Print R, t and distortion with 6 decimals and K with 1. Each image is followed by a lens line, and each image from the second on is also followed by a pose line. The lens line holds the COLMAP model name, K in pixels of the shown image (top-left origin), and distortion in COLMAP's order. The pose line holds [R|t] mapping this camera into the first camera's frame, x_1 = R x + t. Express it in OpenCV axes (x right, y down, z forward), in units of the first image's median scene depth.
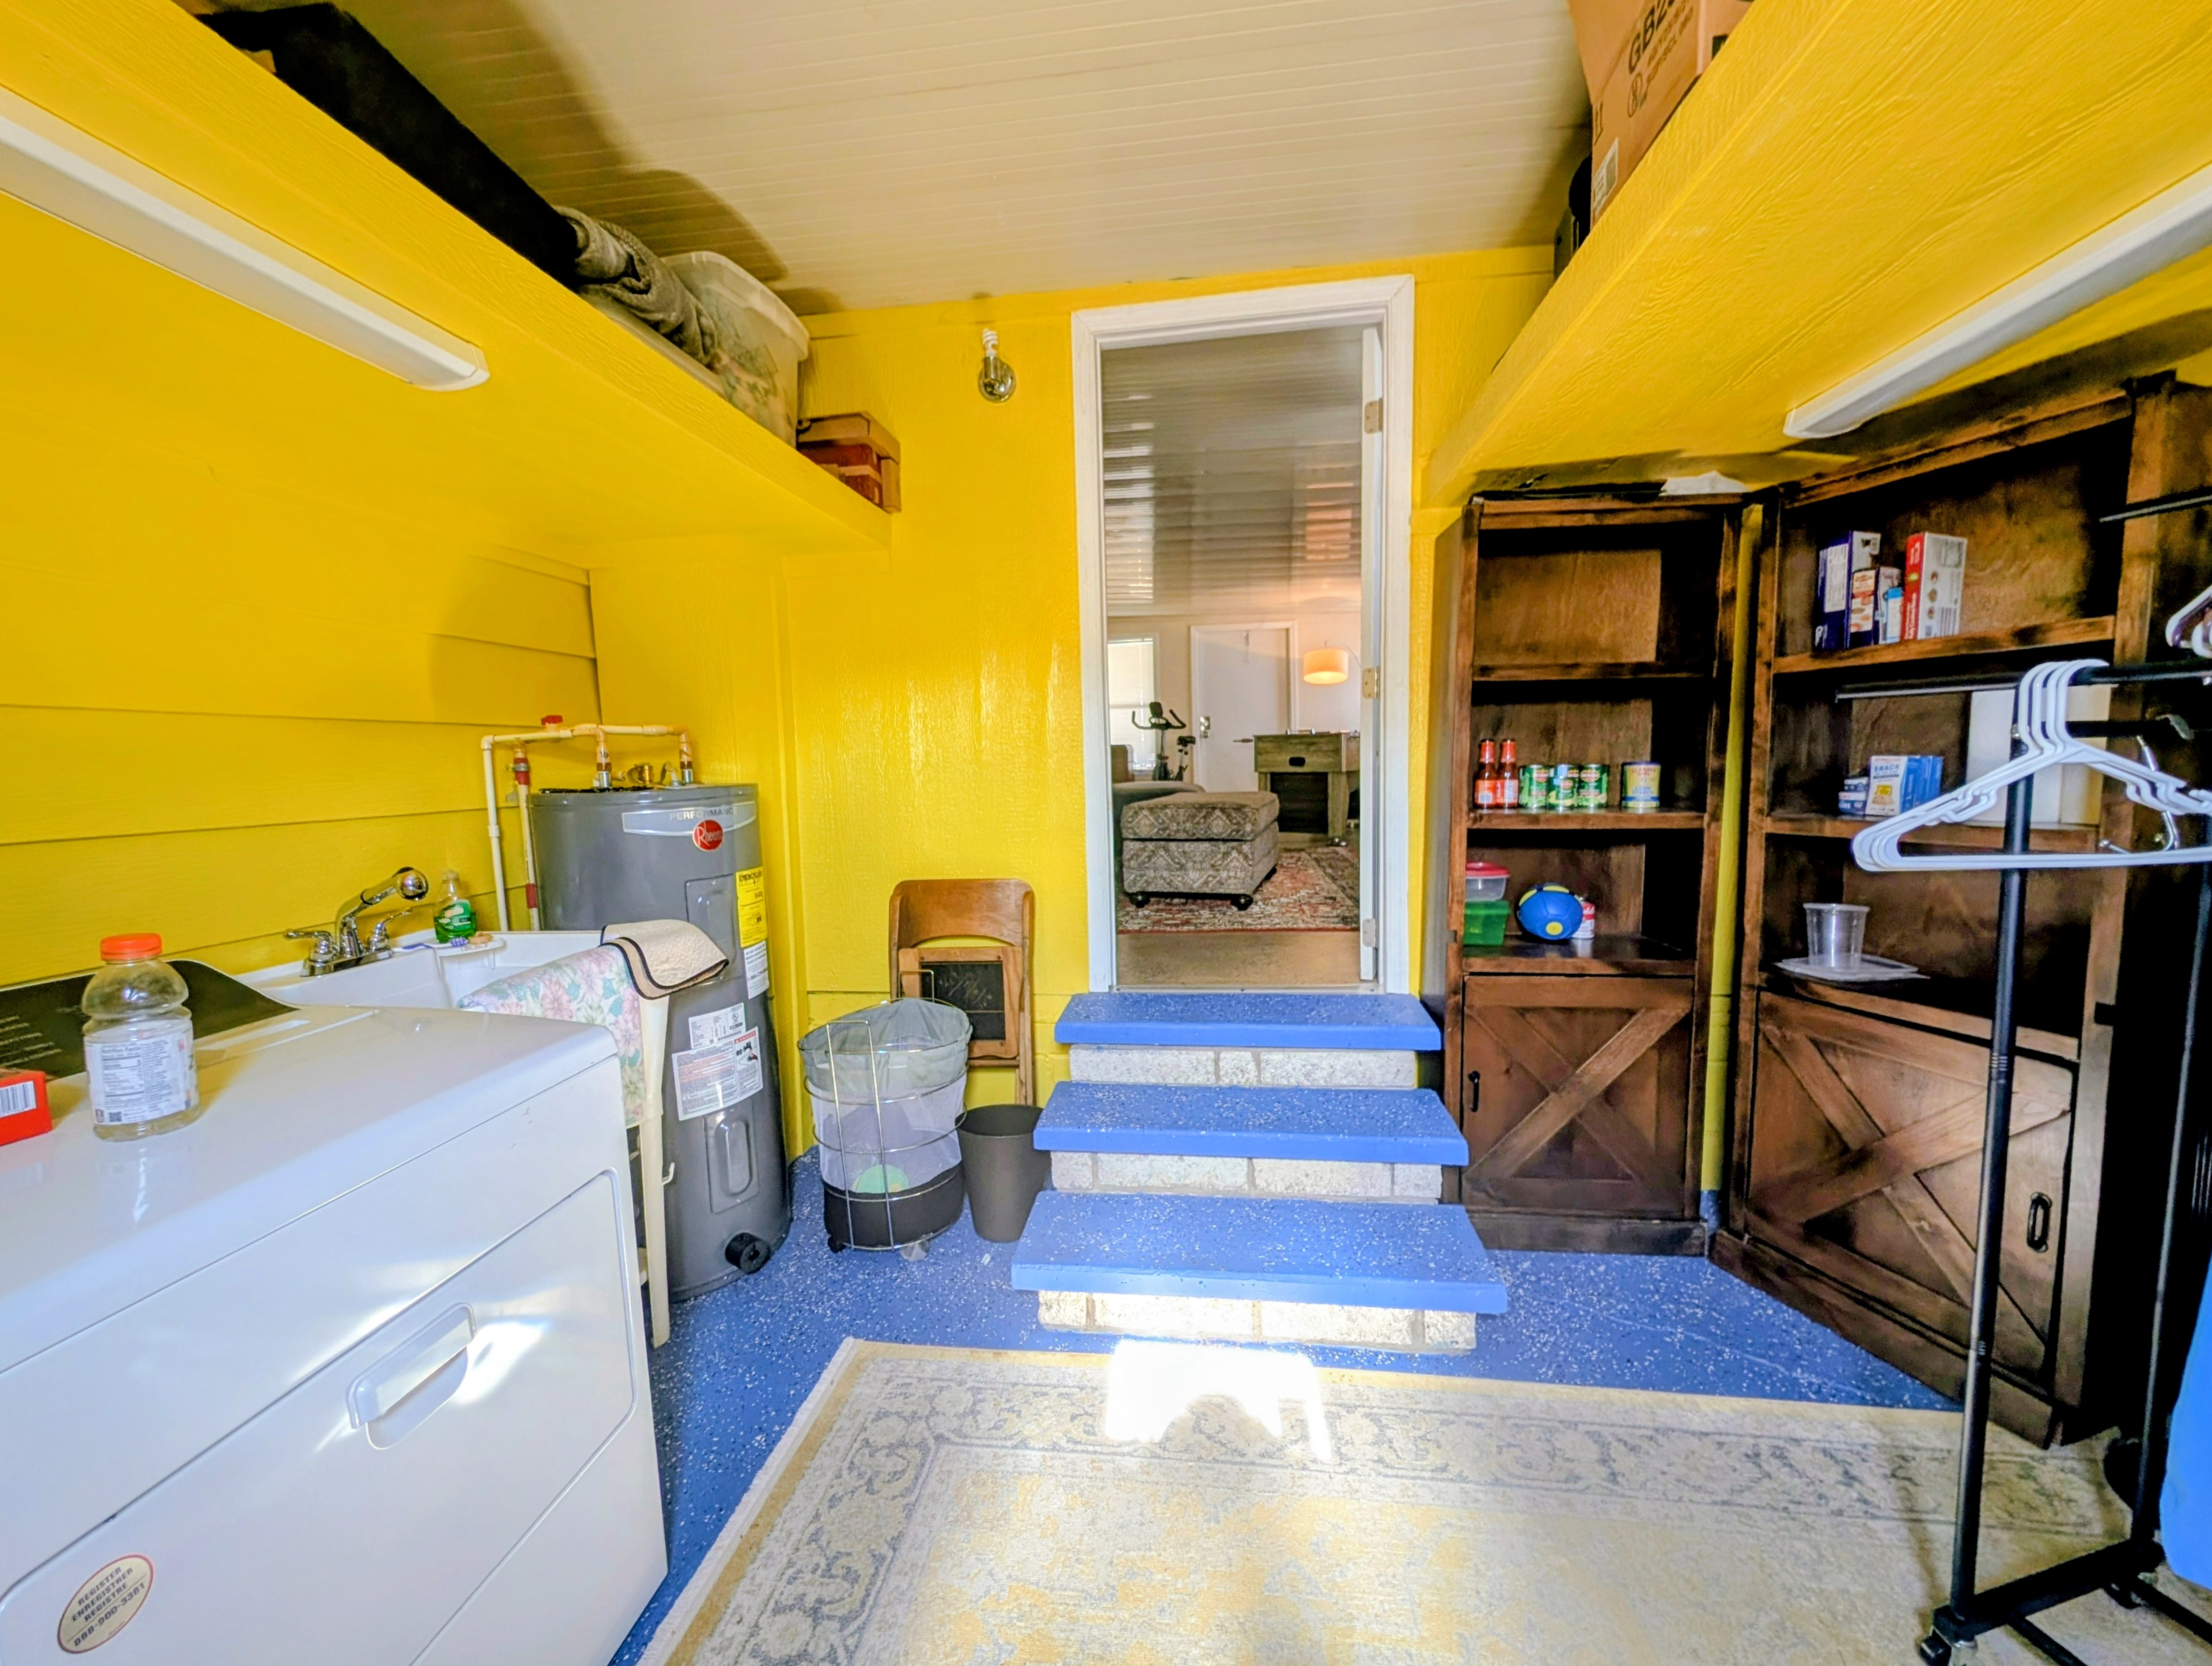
lens RADIAL K [[873.4, 0, 1113.6], [0, 873.4, 834.2], [0, 0, 1]] dist [0.009127, -0.002005]
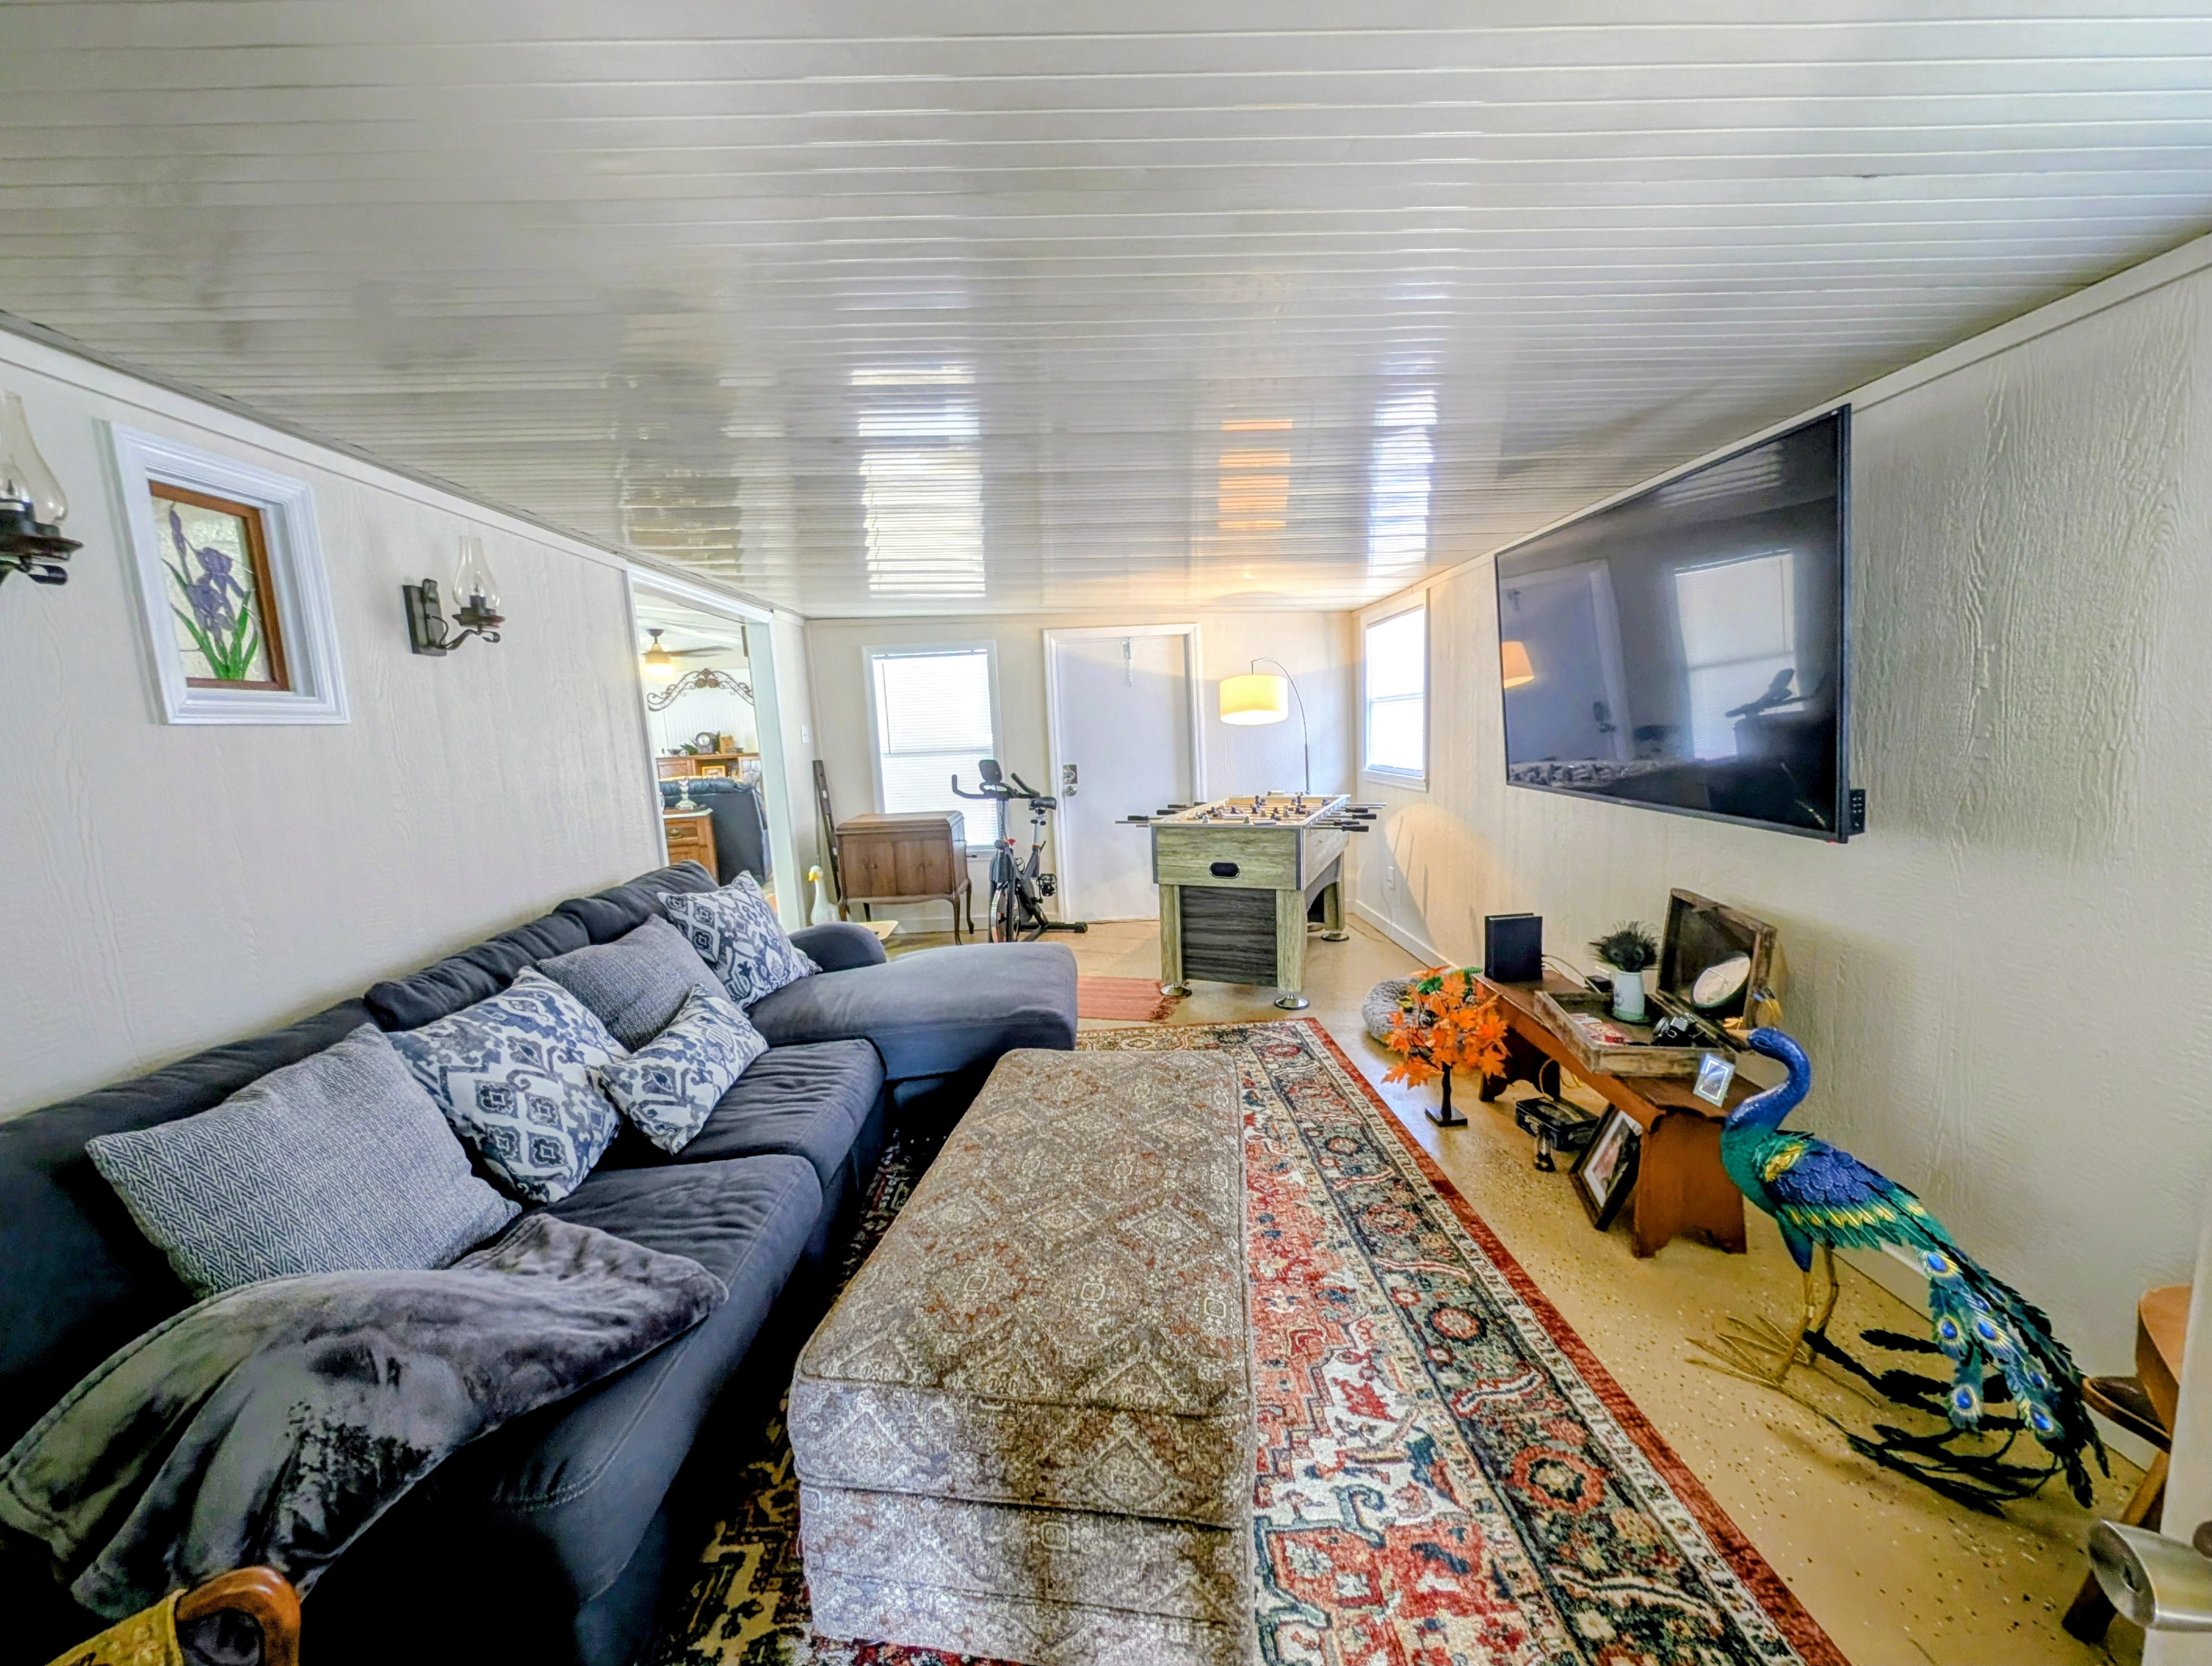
lens RADIAL K [[873.4, 0, 1105.0], [0, 873.4, 838.9], [0, 0, 1]] dist [0.009127, -0.002005]
pose [[0.989654, -0.035516, 0.139012, 0.040145], [0.031906, 0.999095, 0.028113, -0.106337], [-0.139884, -0.023387, 0.989892, 0.360742]]
